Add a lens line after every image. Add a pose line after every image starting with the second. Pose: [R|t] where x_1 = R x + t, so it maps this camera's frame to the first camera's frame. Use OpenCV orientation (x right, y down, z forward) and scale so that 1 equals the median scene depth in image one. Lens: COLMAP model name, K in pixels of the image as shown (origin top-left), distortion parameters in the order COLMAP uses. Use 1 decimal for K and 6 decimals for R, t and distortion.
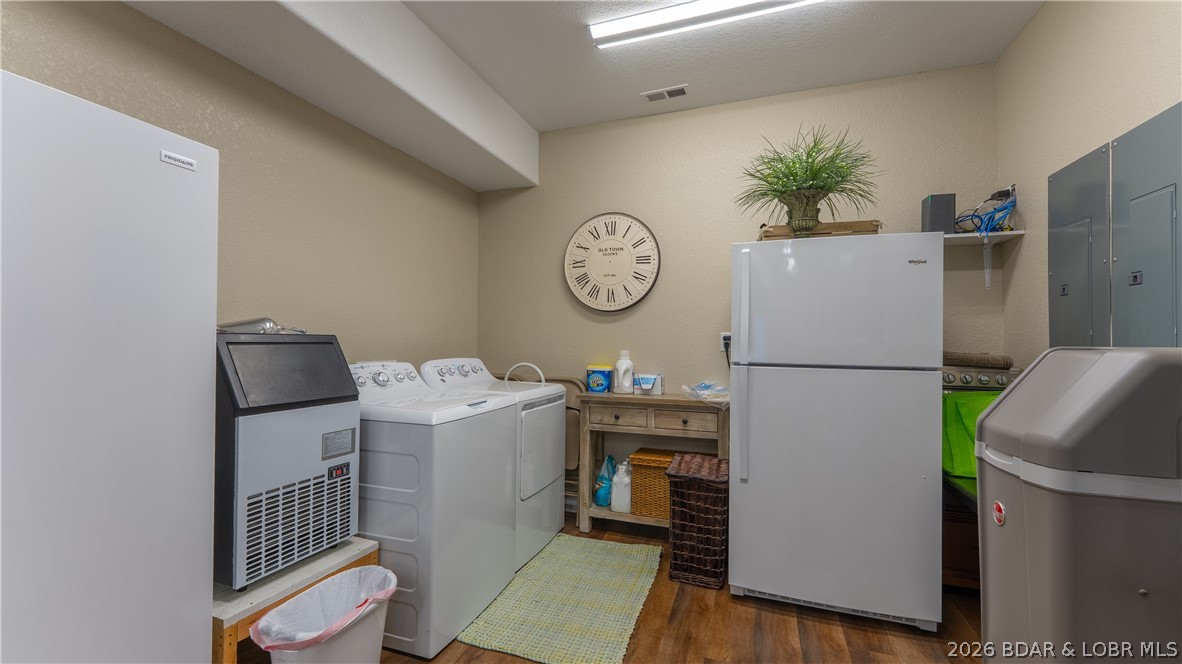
lens RADIAL K [[478.9, 0, 582.2], [0, 478.9, 335.2], [0, 0, 1]] dist [0.003572, -0.000111]
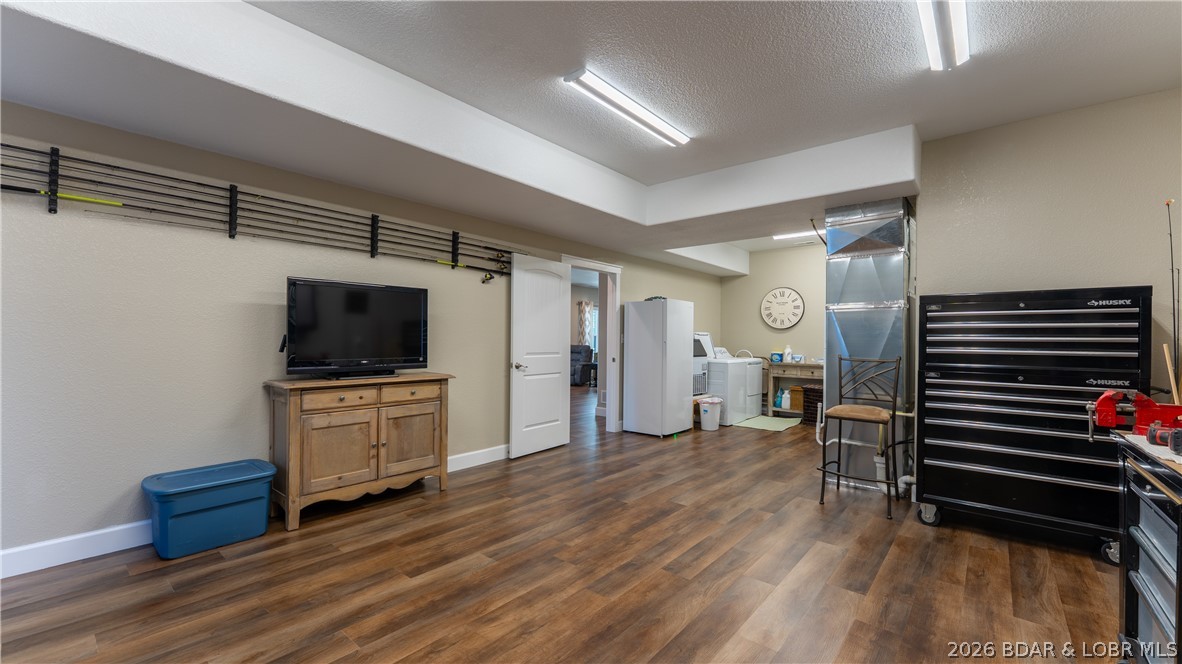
lens RADIAL K [[478.9, 0, 582.2], [0, 478.9, 335.2], [0, 0, 1]] dist [0.003572, -0.000111]
pose [[0.935548, -0.000182, -0.353199, -0.030622], [0.001825, 0.999989, 0.004319, -0.031118], [0.353194, -0.004685, 0.935538, -1.674087]]
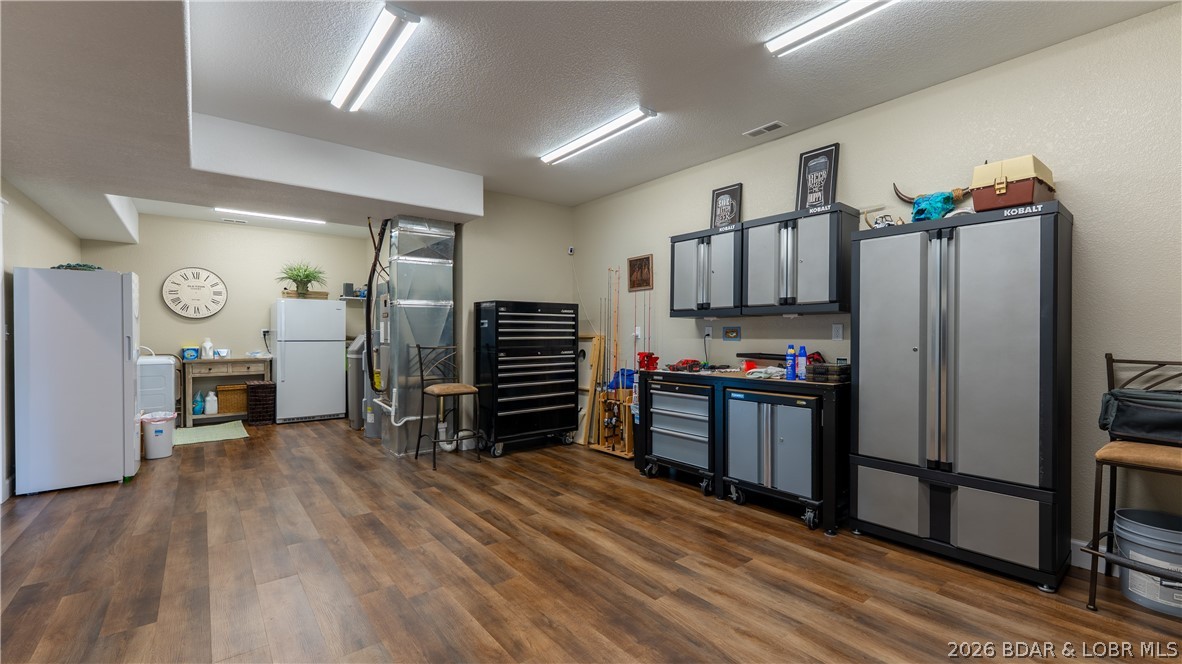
lens RADIAL K [[488.0, 0, 591.2], [0, 488.0, 336.5], [0, 0, 1]] dist [-0.000514, -0.000178]
pose [[0.514147, -0.015238, 0.857567, -0.864436], [-0.008525, 0.999702, 0.022875, -0.035917], [-0.857660, -0.019072, 0.513864, -1.481647]]
